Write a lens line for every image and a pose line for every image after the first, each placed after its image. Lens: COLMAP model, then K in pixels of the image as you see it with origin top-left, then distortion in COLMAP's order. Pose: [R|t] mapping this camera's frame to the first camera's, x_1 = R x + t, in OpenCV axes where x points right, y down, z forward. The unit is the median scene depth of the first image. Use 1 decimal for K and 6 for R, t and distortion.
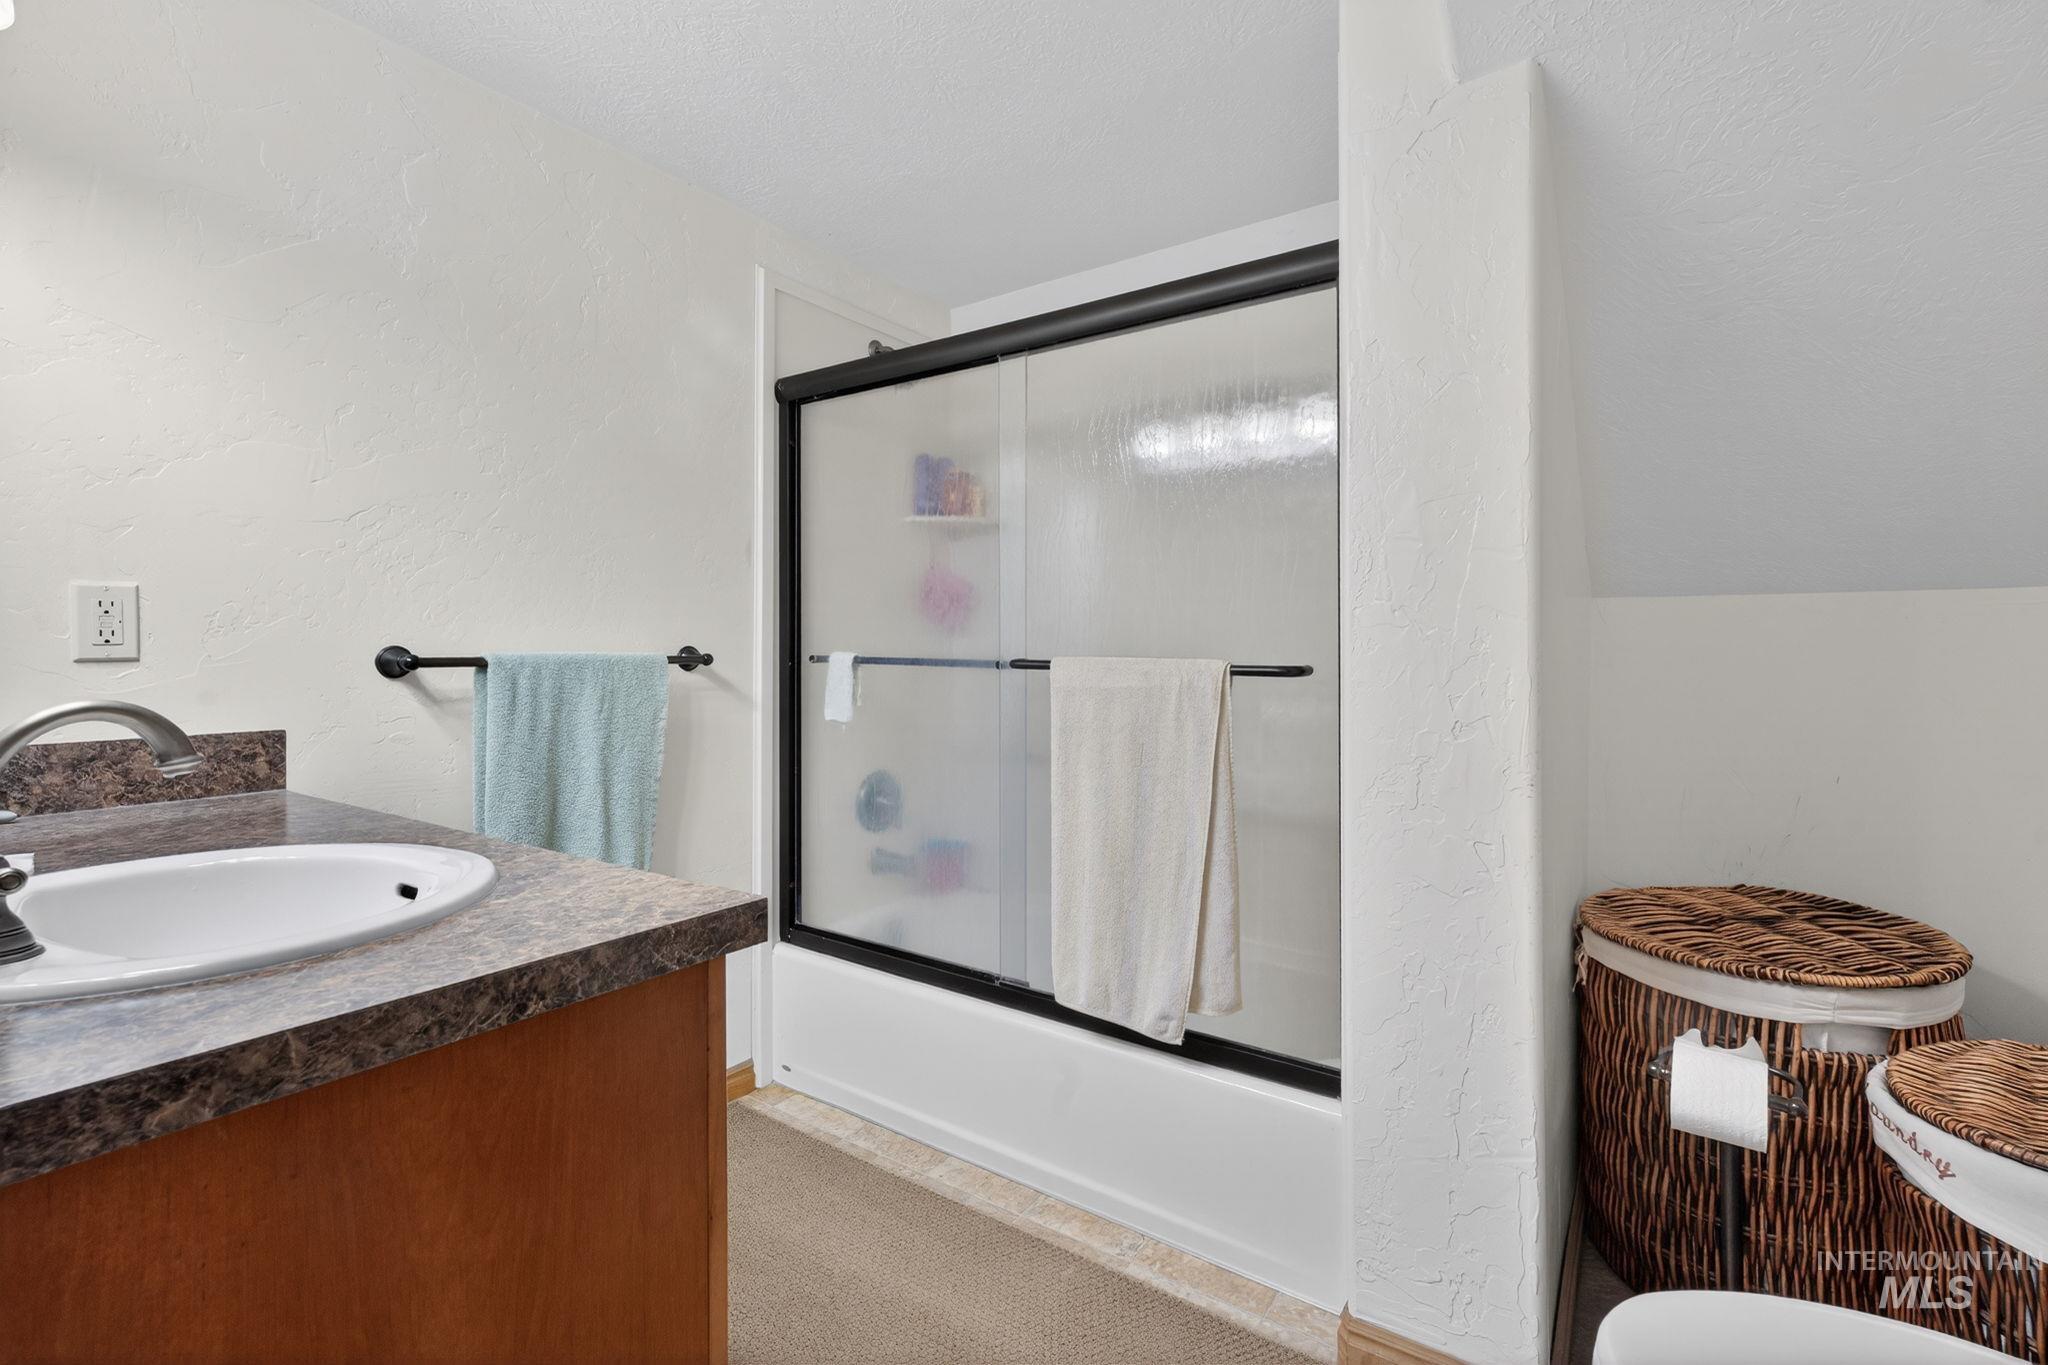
lens RADIAL K [[895.1, 0, 1019.1], [0, 895.1, 651.9], [0, 0, 1]] dist [0.004894, -0.000096]
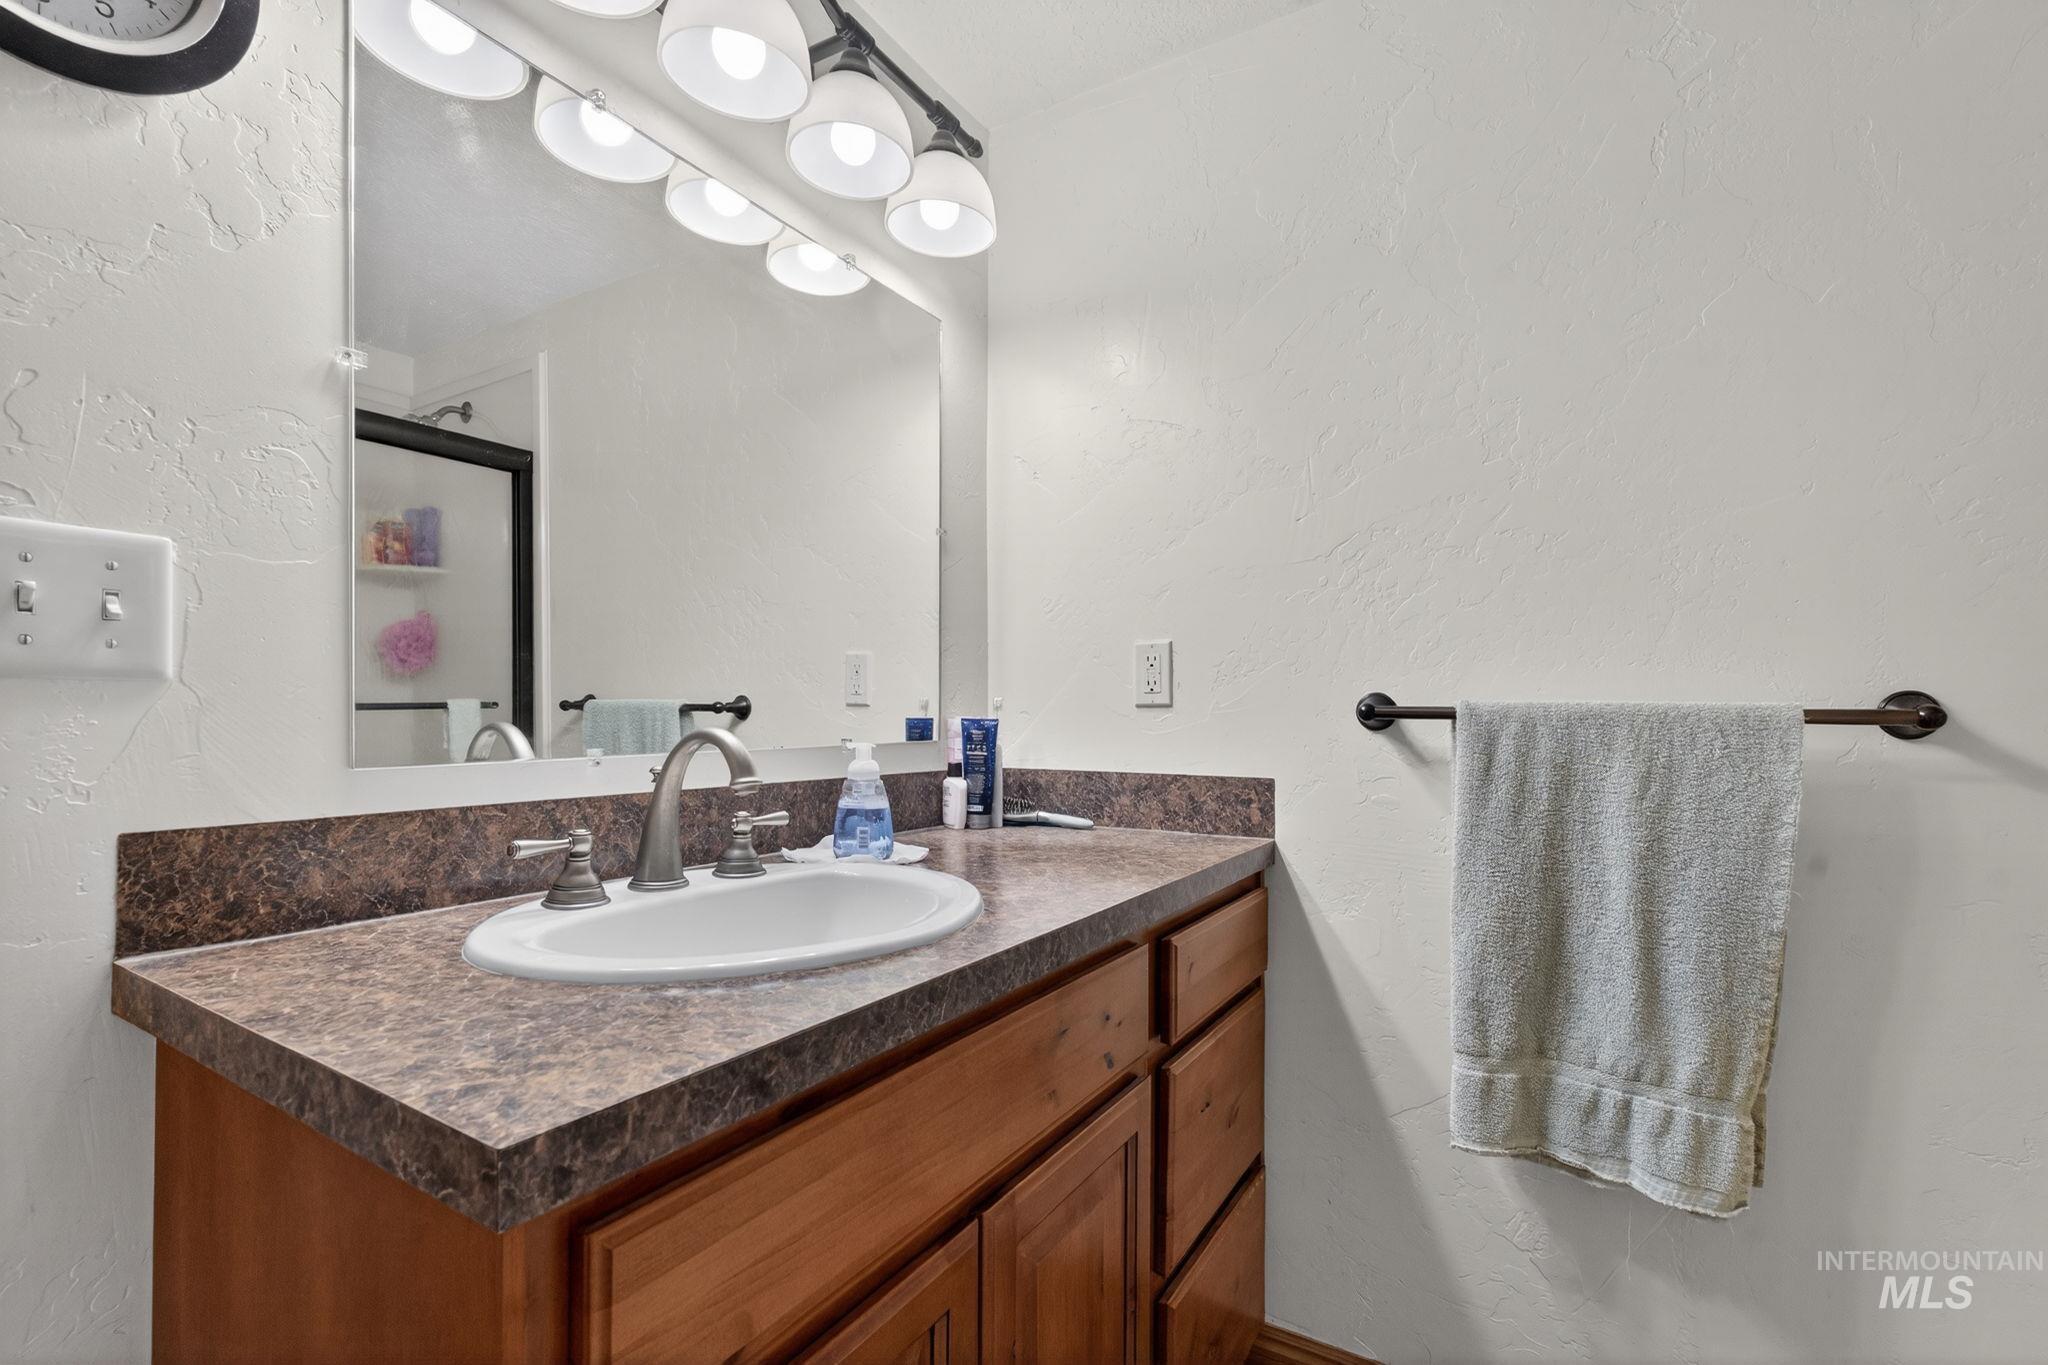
lens RADIAL K [[913.7, 0, 1024.0], [0, 913.7, 682.5], [0, 0, 1]] dist [0.002480, 0.000112]
pose [[0.085066, -0.018085, -0.996211, 0.141350], [-0.004661, 0.999817, -0.018549, 0.001259], [0.996364, 0.006221, 0.084966, 0.579293]]
